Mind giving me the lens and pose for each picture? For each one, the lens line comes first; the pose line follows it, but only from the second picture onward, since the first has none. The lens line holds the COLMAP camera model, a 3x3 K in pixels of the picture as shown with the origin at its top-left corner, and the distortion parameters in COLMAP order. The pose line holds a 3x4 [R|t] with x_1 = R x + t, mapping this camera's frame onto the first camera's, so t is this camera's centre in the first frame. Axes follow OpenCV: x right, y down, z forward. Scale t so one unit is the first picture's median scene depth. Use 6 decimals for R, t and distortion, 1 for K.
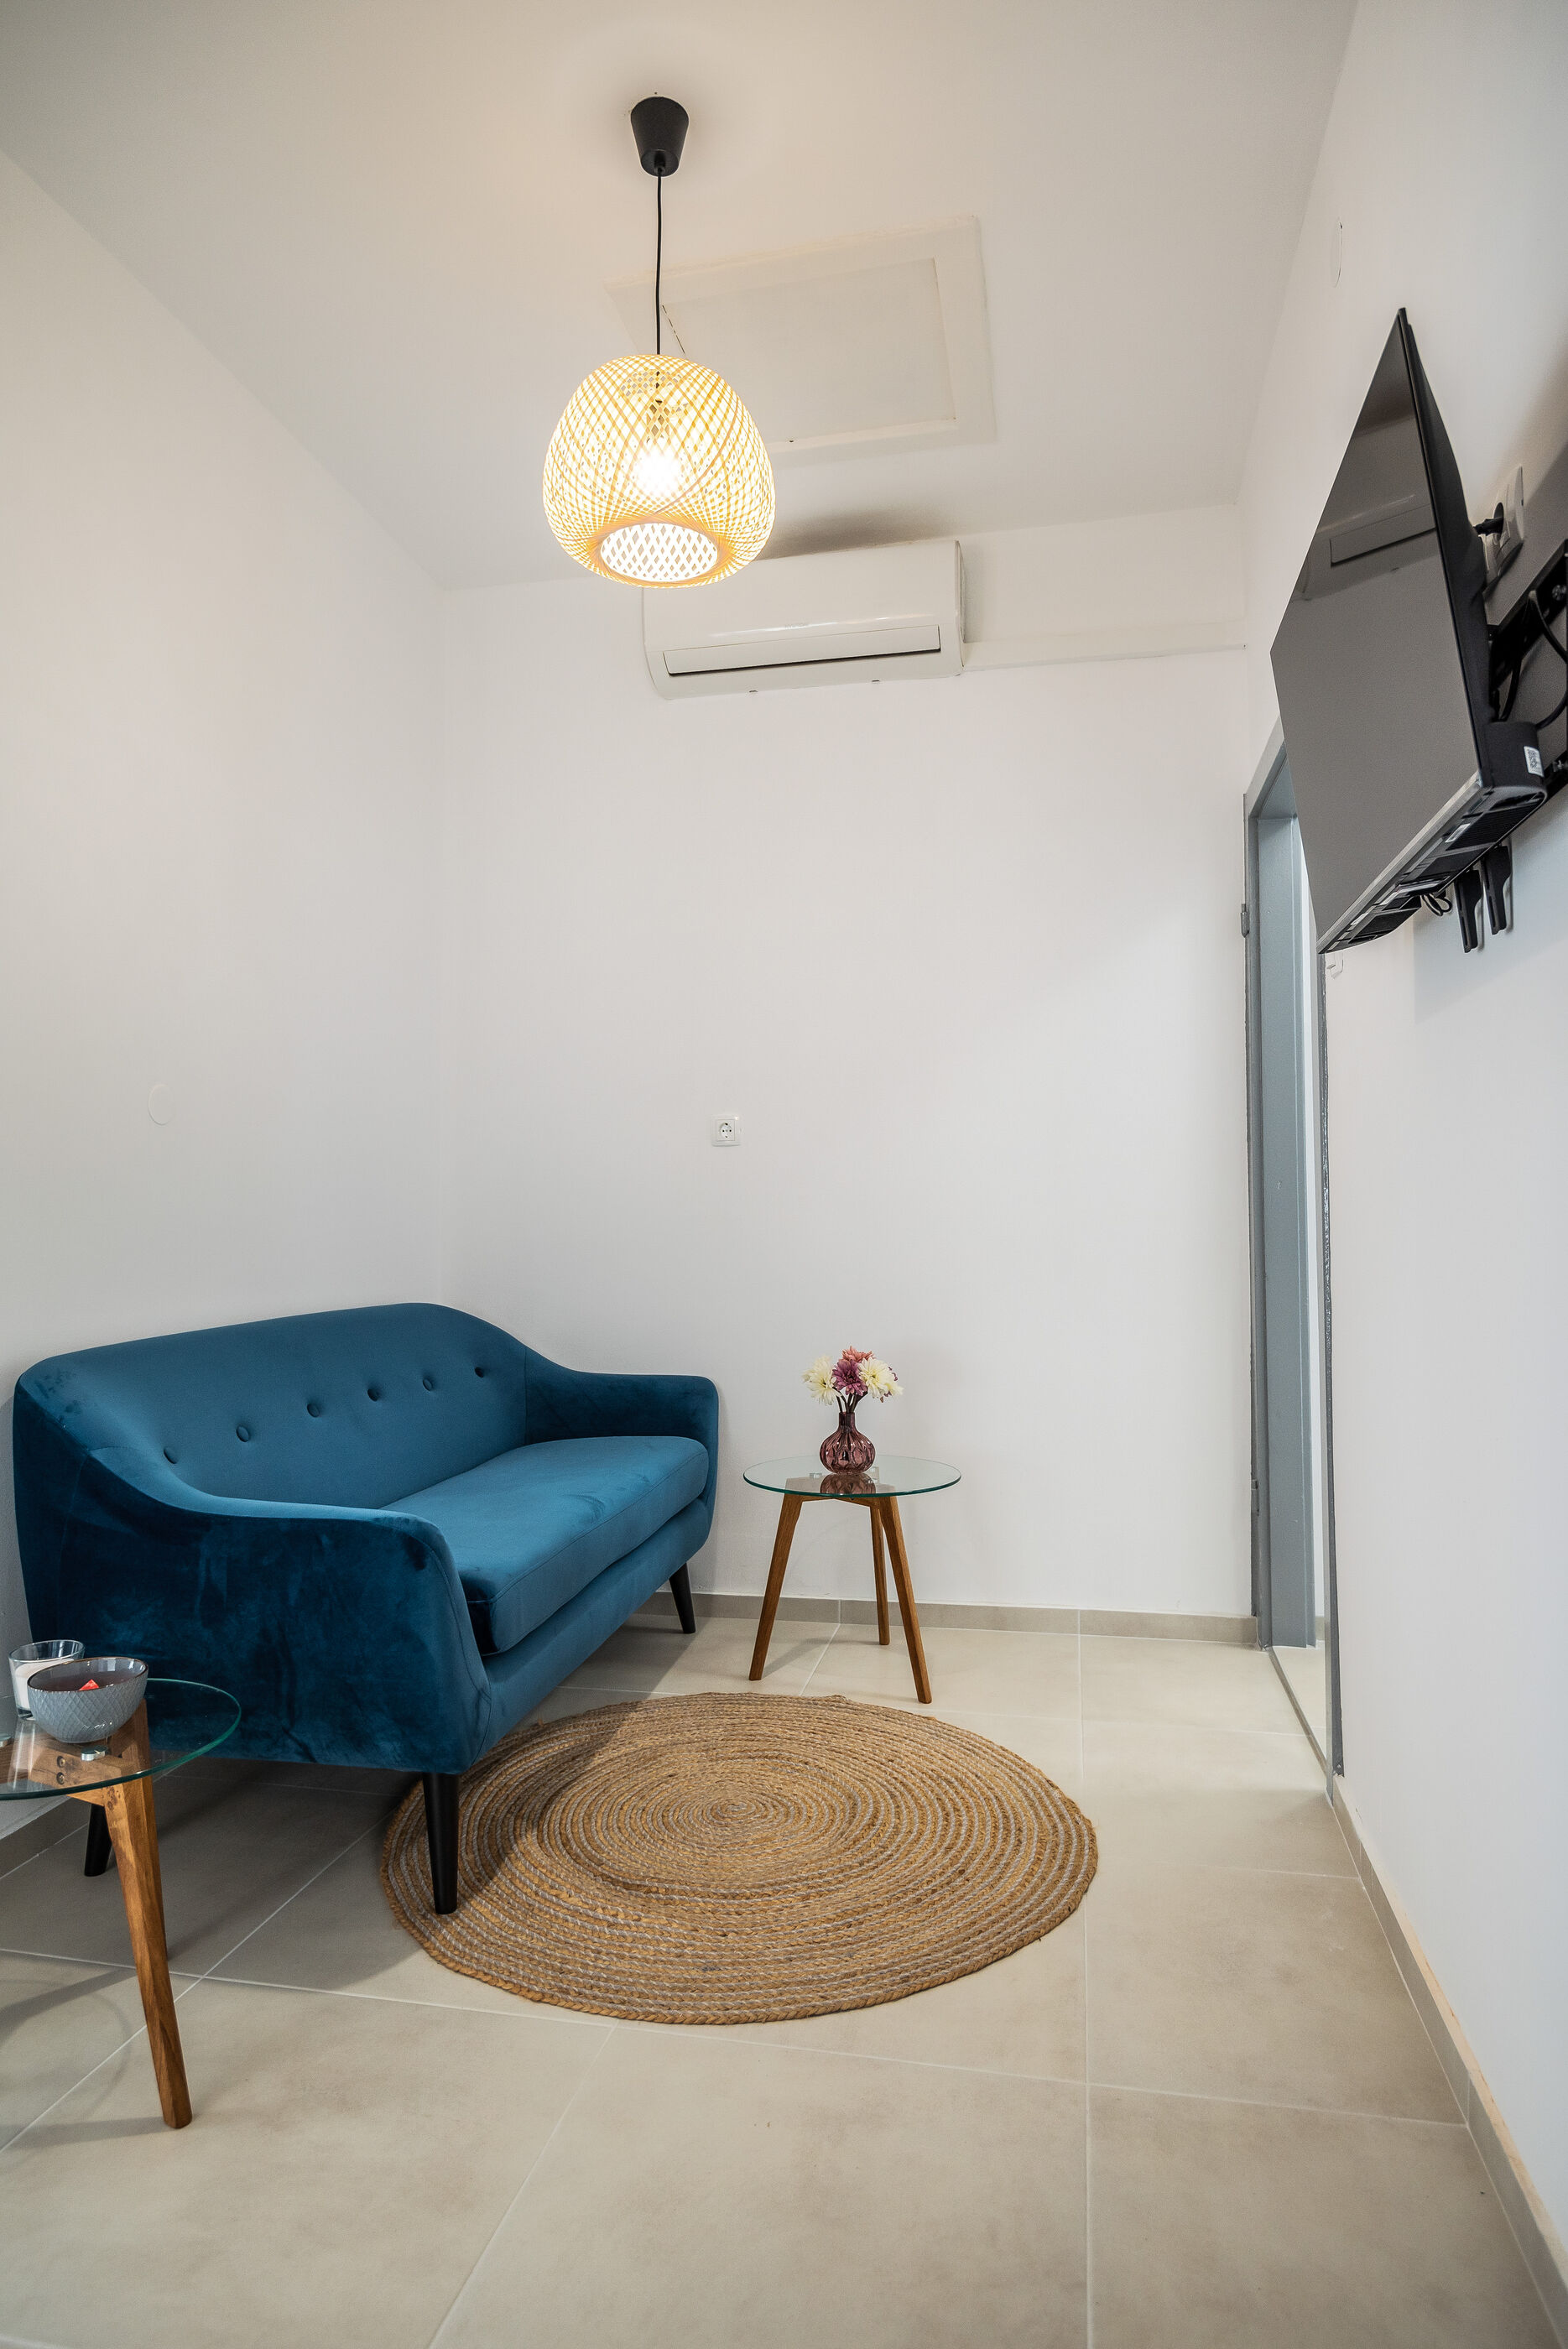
lens RADIAL K [[1418.2, 0, 777.2], [0, 1418.2, 1177.3], [0, 0, 1]] dist [-0.001007, -0.000221]
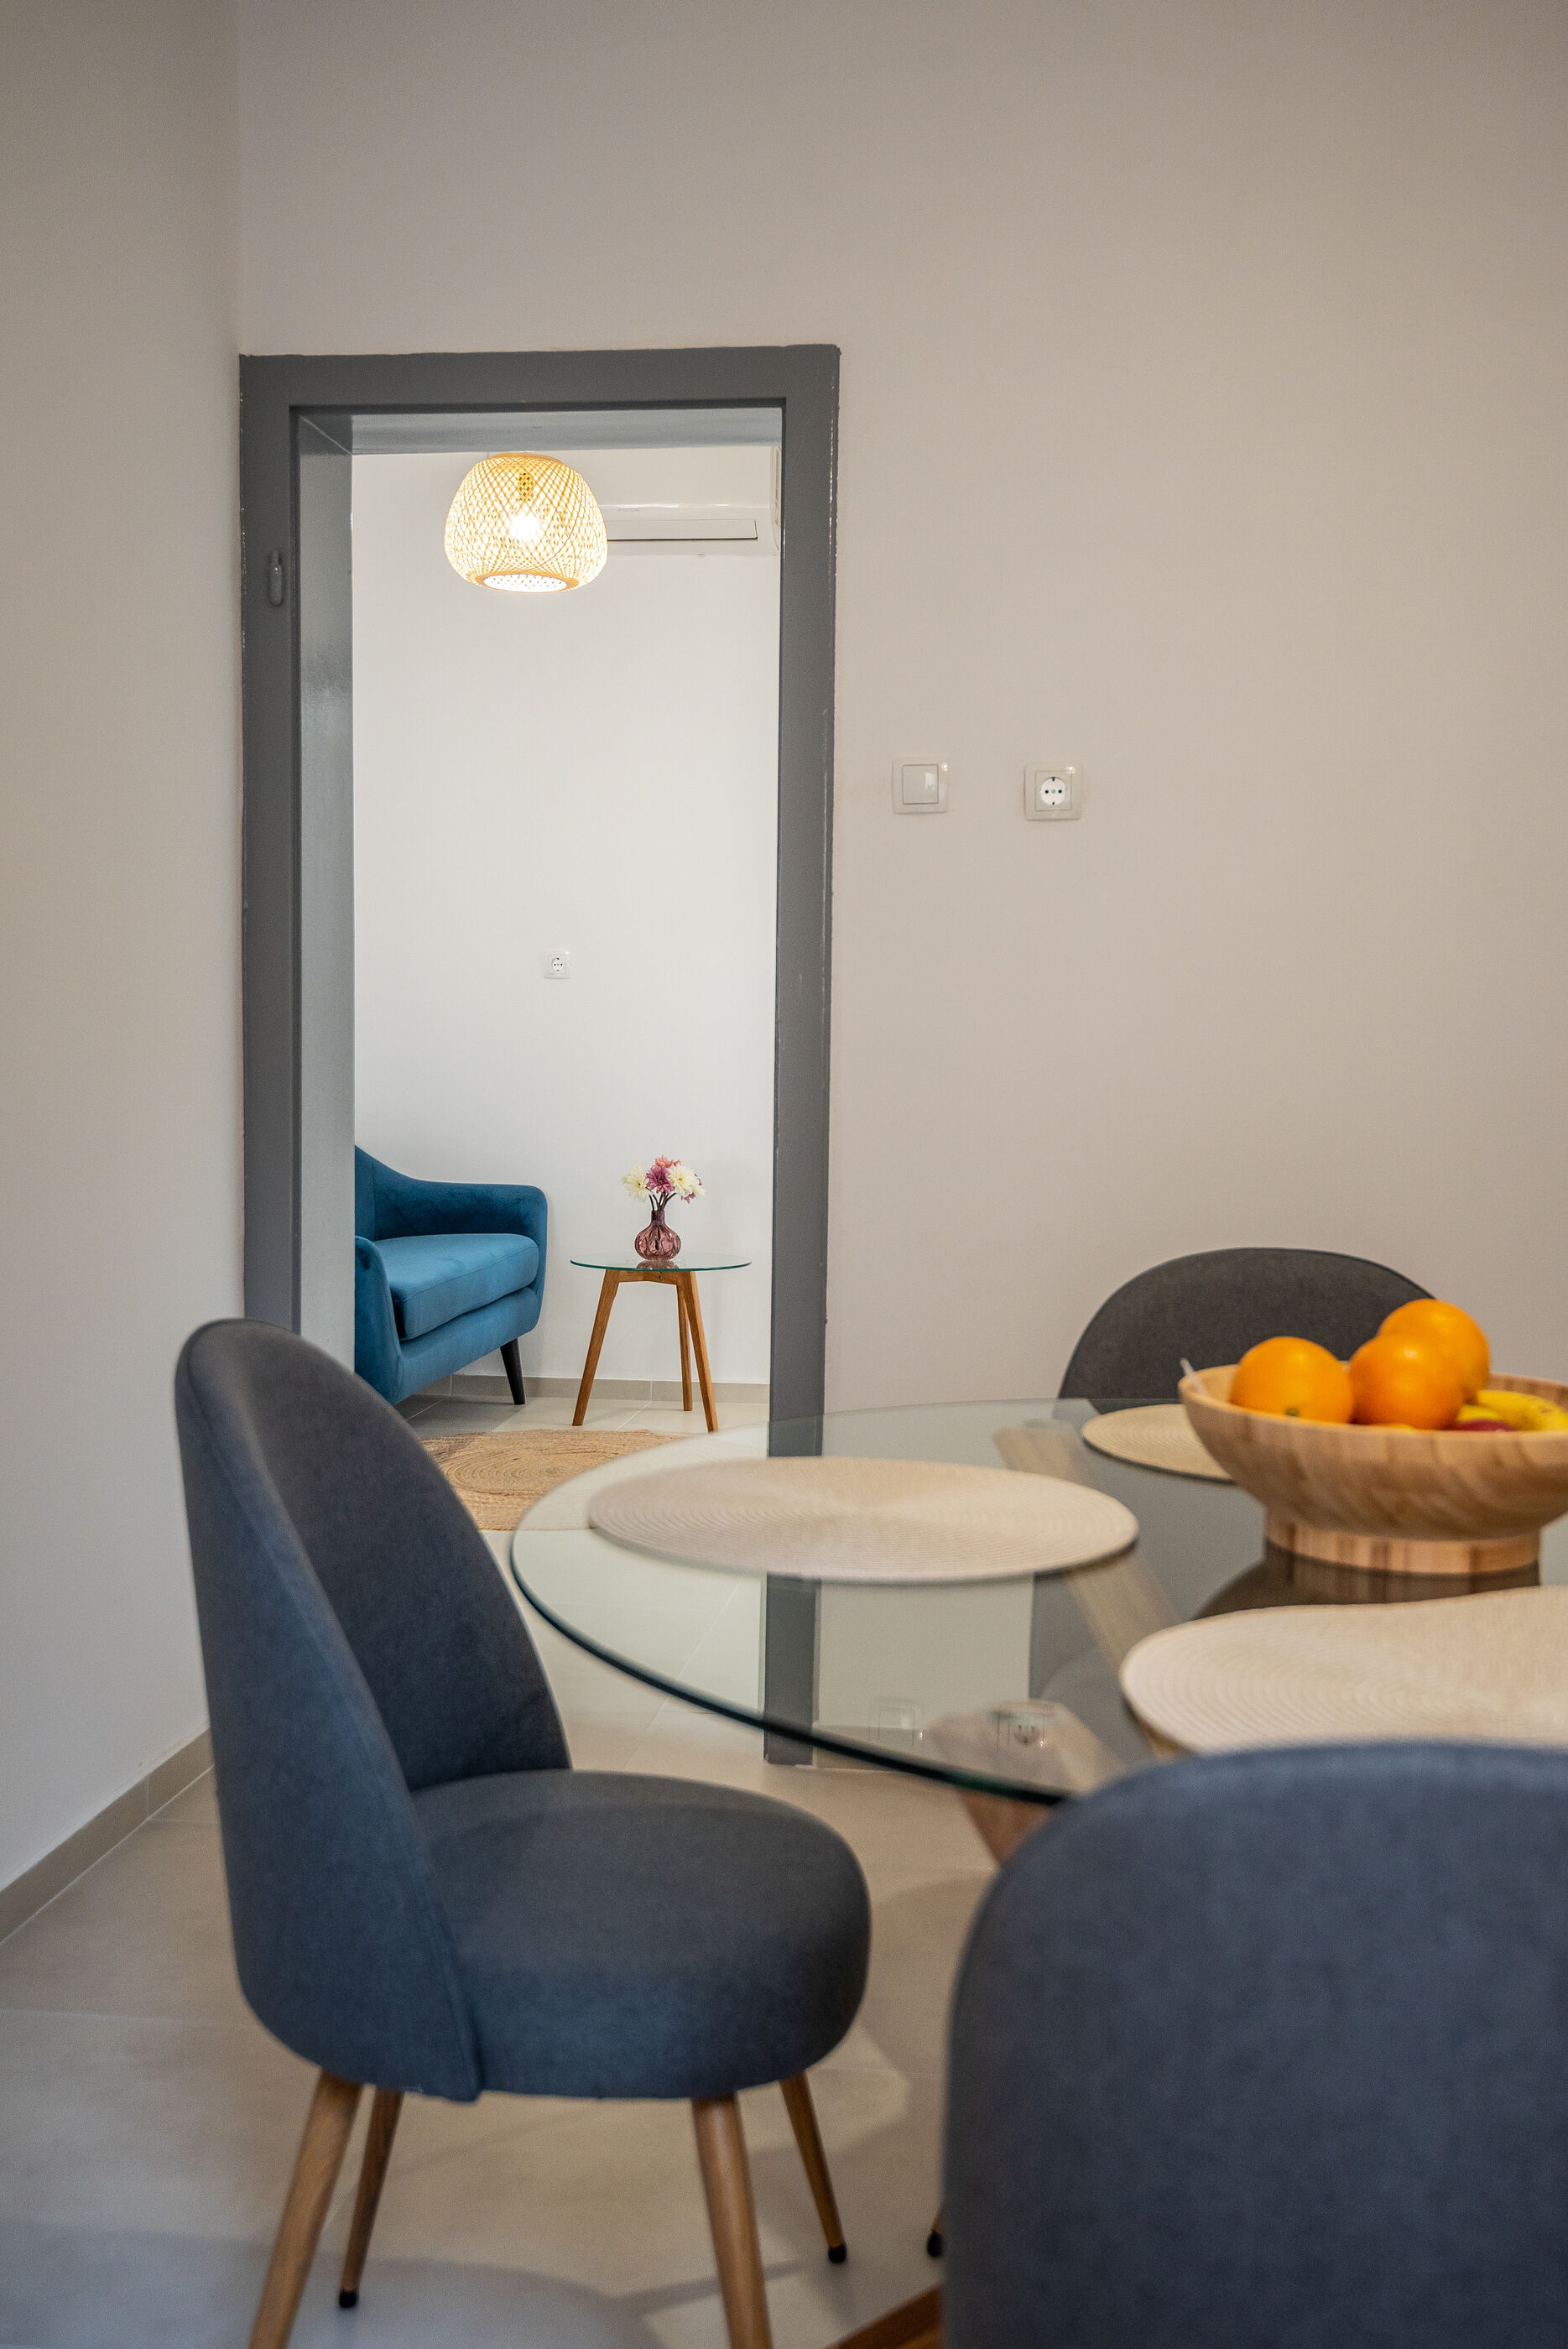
lens RADIAL K [[2320.4, 0, 805.8], [0, 2320.4, 1187.5], [0, 0, 1]] dist [0.078273, 0.000000]
pose [[0.996043, 0.017289, 0.087176, 0.002290], [-0.025573, 0.995165, 0.094827, -0.042744], [-0.085115, -0.096681, 0.991669, -0.957099]]
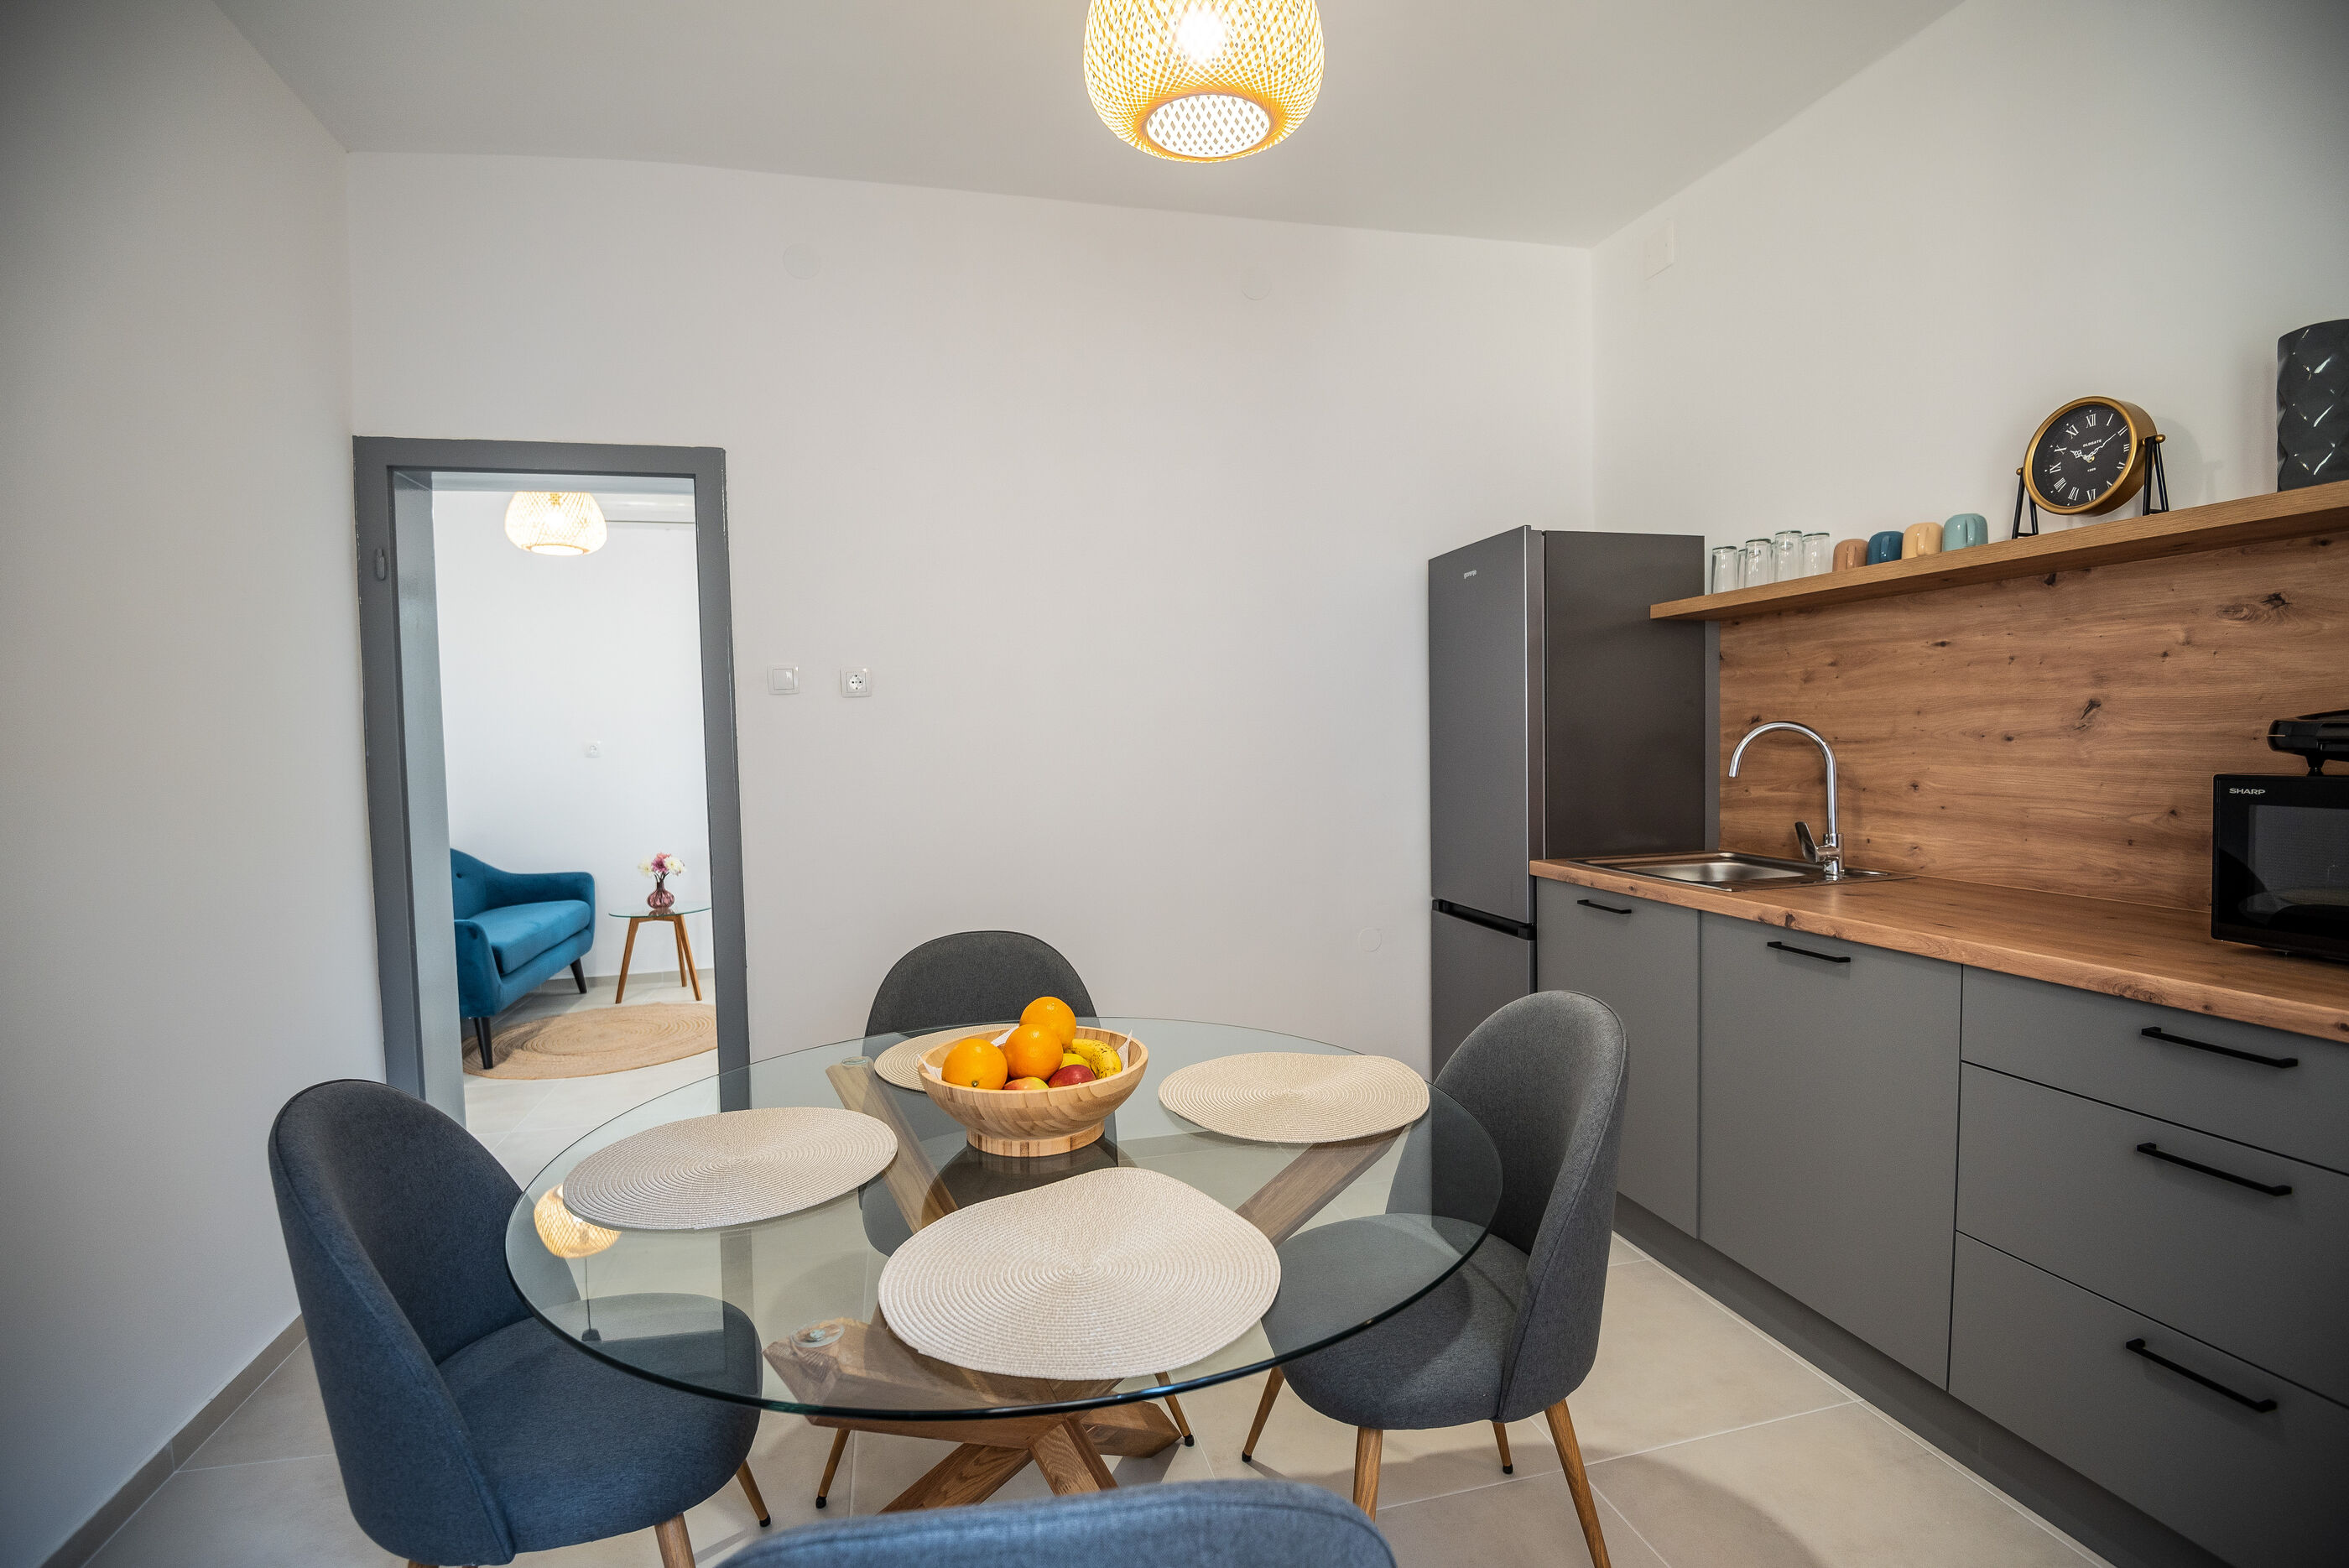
lens RADIAL K [[1116.4, 0, 1191.7], [0, 1116.4, 799.1], [0, 0, 1]] dist [-0.012575, -0.003901]
pose [[0.895807, -0.034428, 0.443107, 0.027877], [0.001992, 0.997296, 0.073461, -0.089607], [-0.444439, -0.064924, 0.893454, -0.918859]]
